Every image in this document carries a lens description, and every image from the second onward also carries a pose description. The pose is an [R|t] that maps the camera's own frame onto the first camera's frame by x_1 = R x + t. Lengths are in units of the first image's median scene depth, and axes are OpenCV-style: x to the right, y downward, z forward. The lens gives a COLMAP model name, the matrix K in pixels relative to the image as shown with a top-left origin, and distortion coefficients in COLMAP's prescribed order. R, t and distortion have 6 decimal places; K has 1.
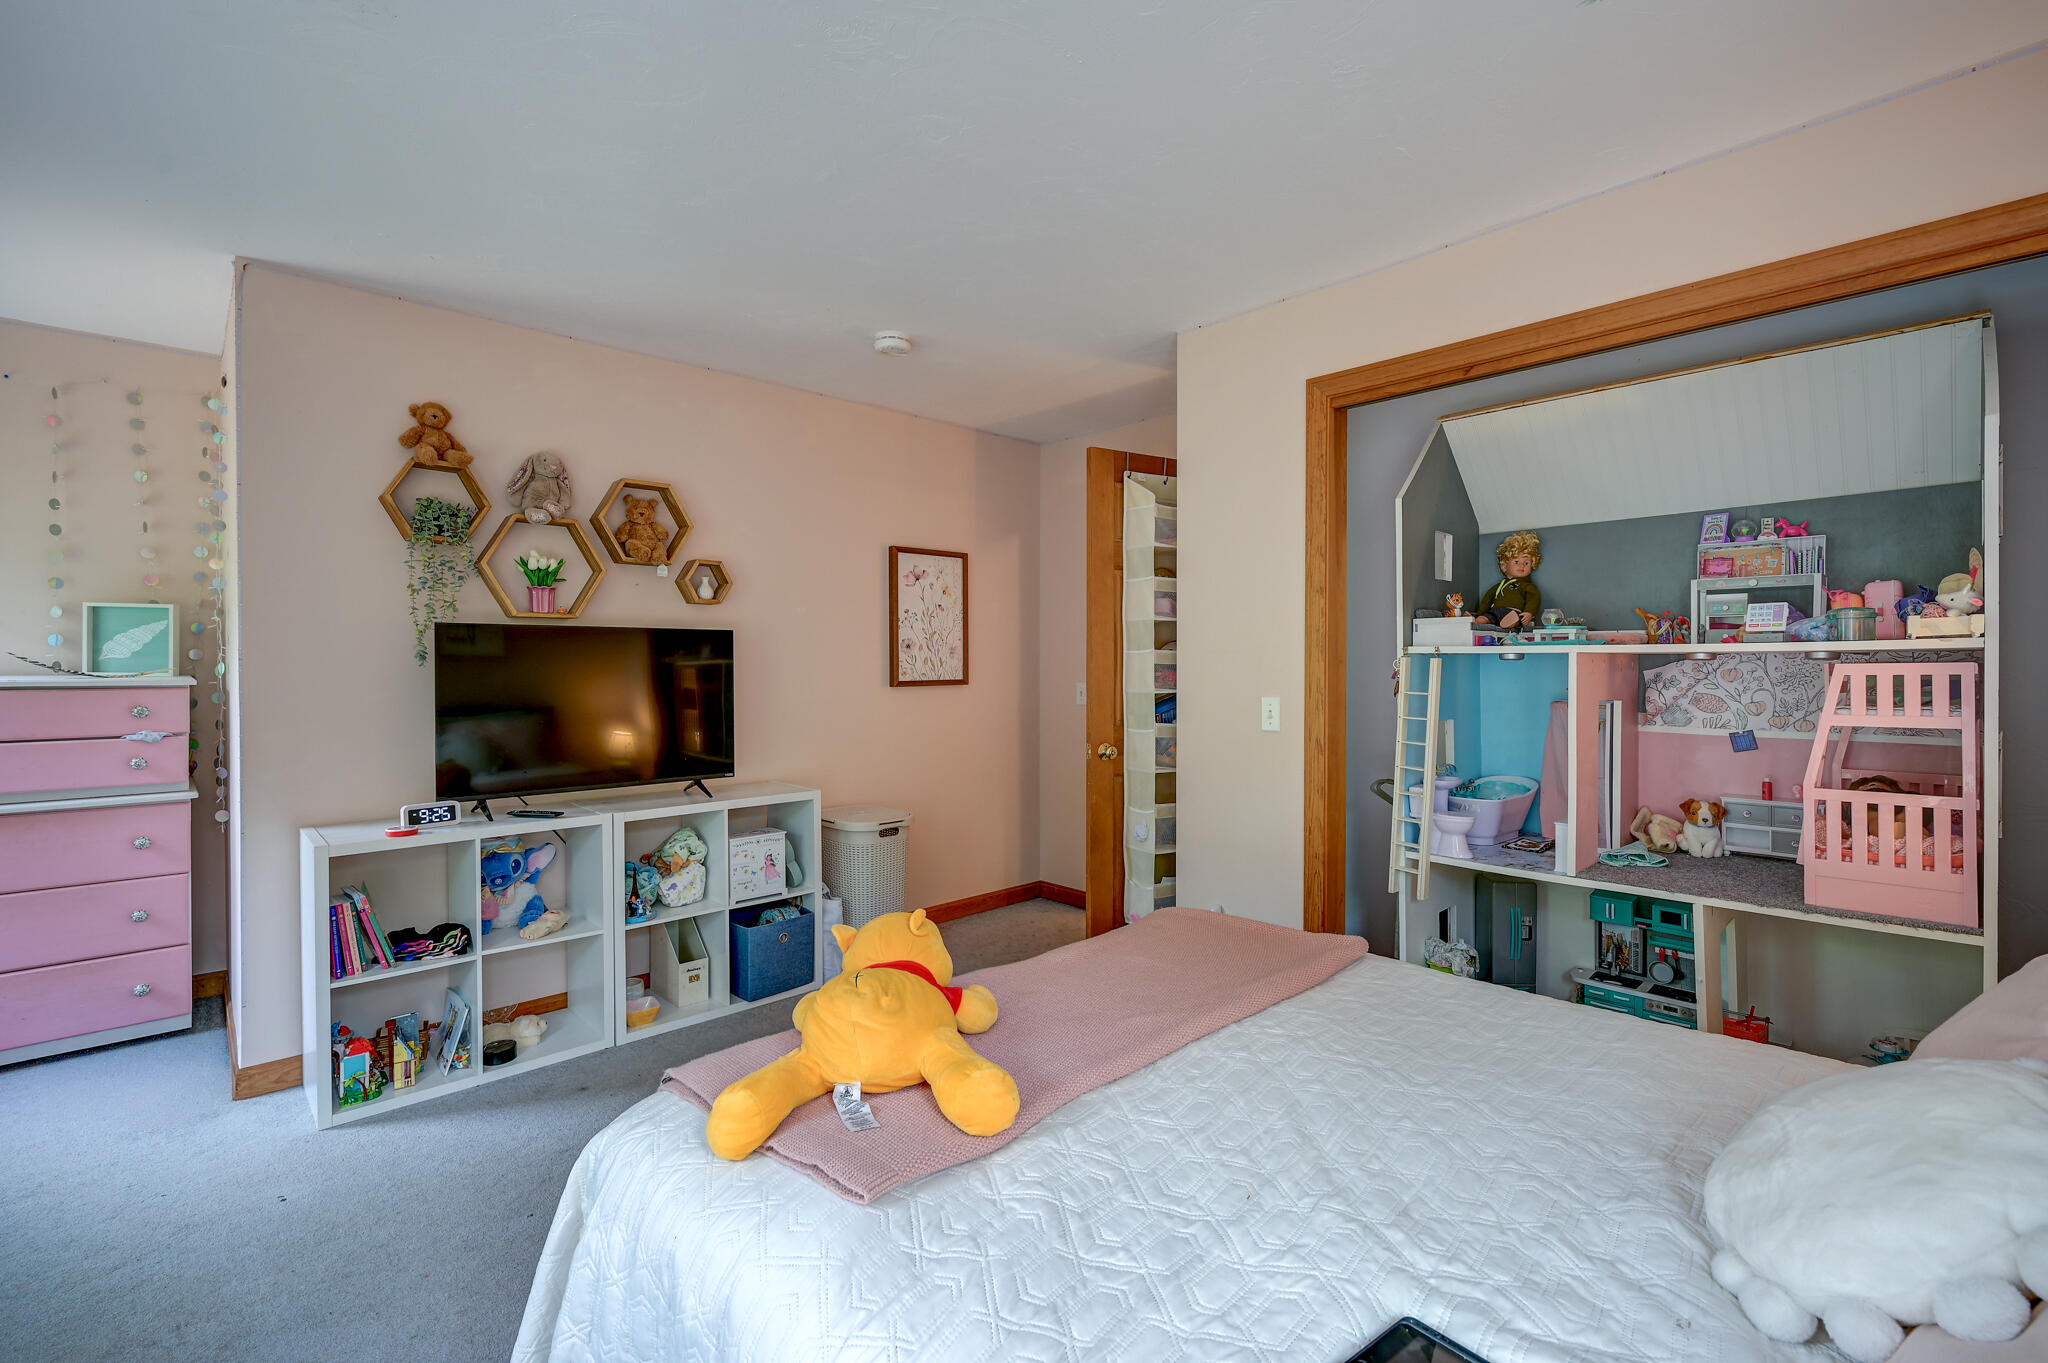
lens RADIAL K [[909.7, 0, 1014.9], [0, 909.7, 670.5], [0, 0, 1]] dist [0.000383, -0.000719]
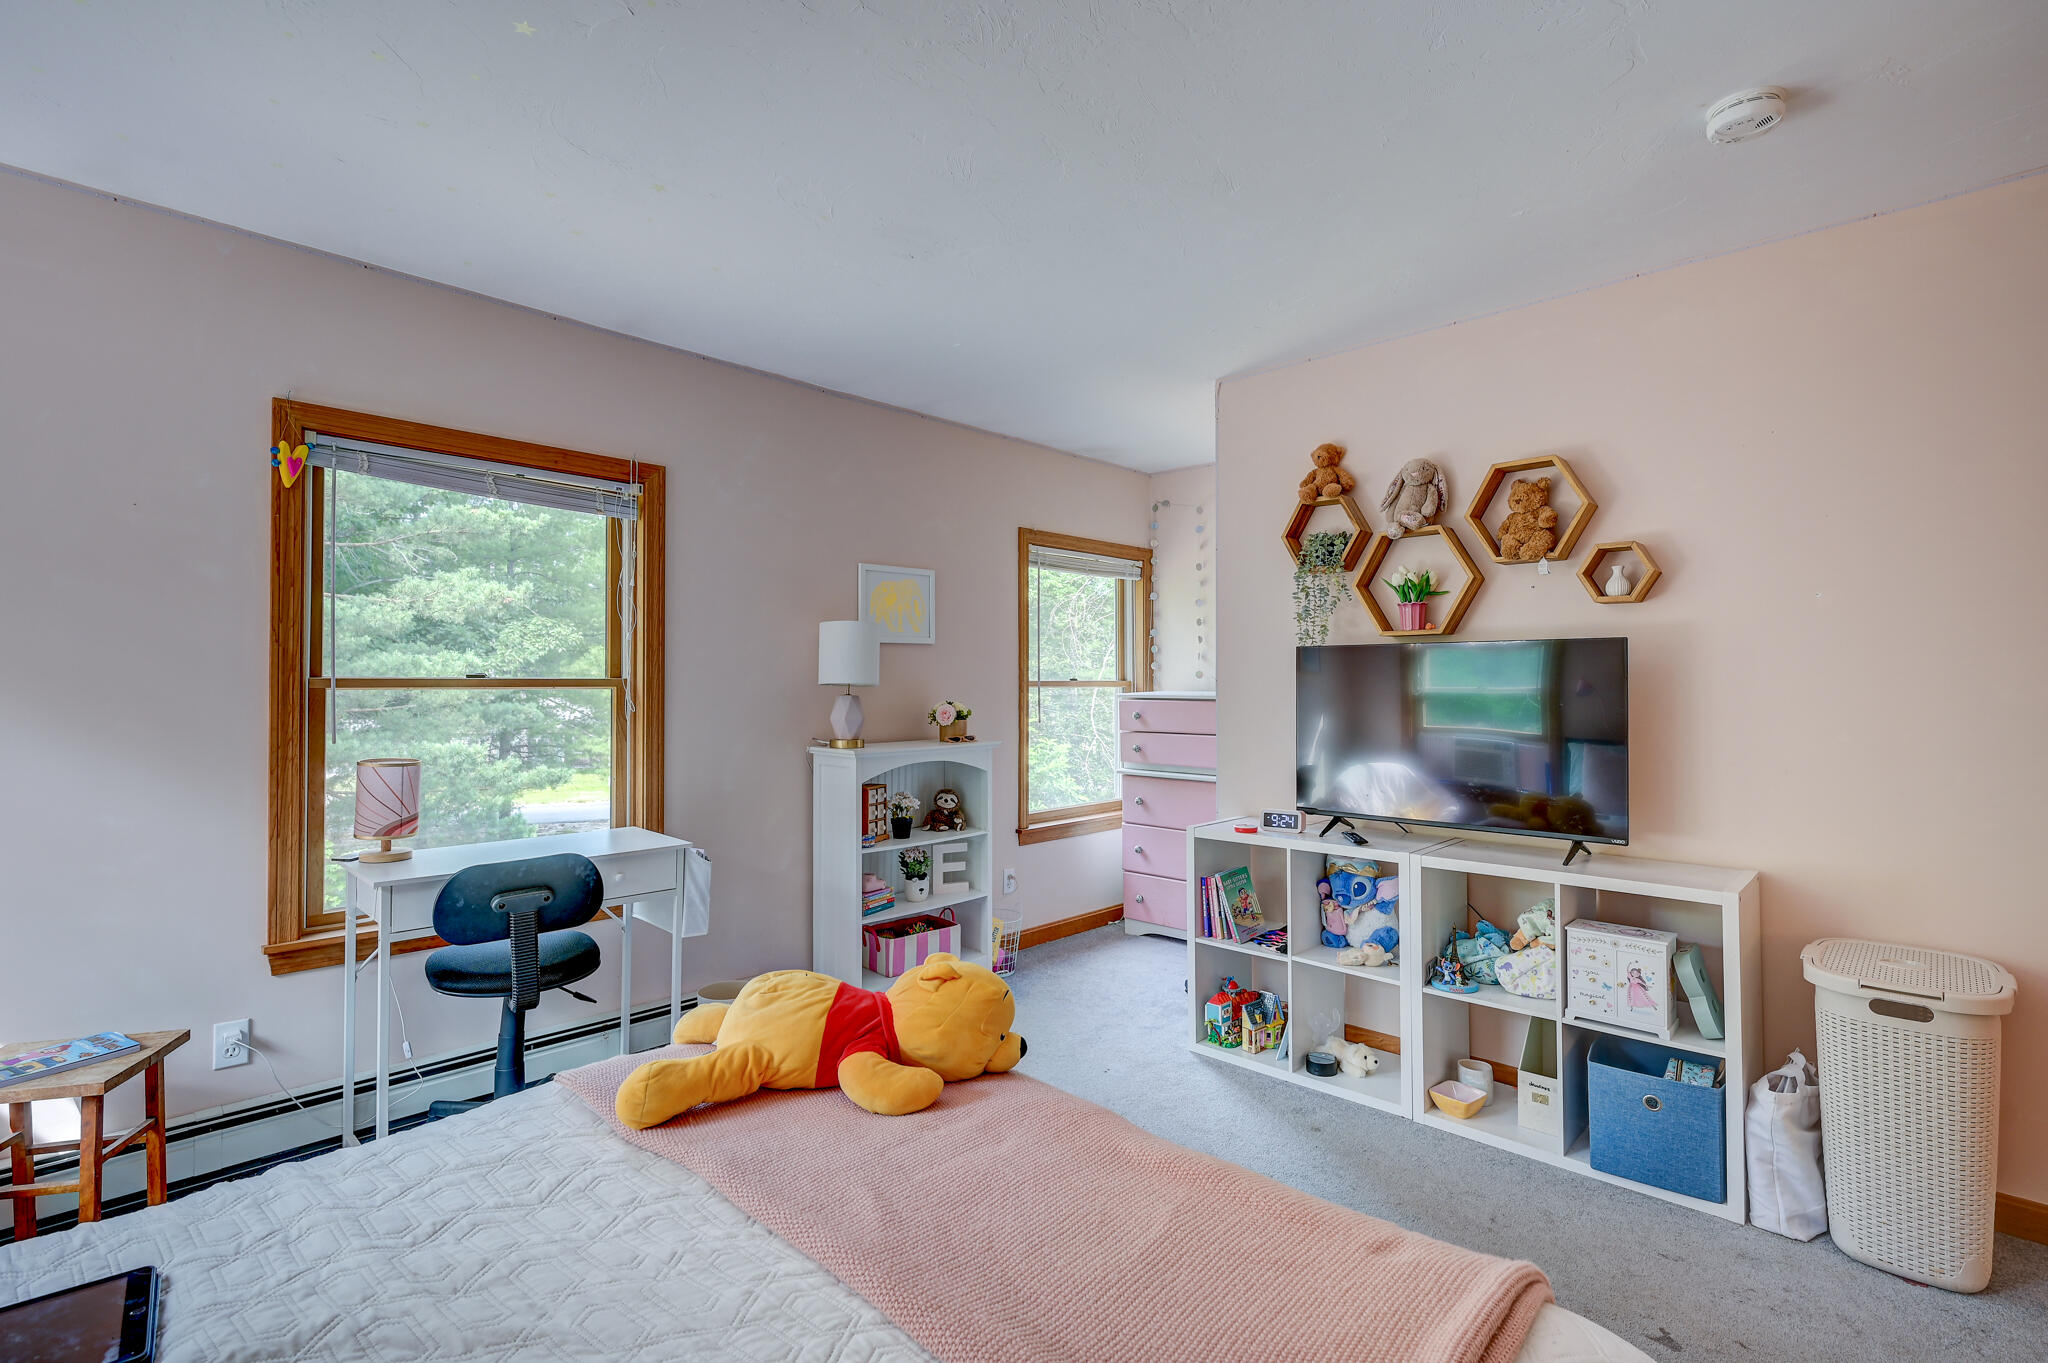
lens RADIAL K [[909.7, 0, 1021.7], [0, 909.7, 674.4], [0, 0, 1]] dist [0.000383, -0.000719]
pose [[0.083629, -0.007749, -0.996467, 0.391955], [-0.008153, 0.999931, -0.008460, -0.006305], [0.996464, 0.008831, 0.083560, 0.527168]]
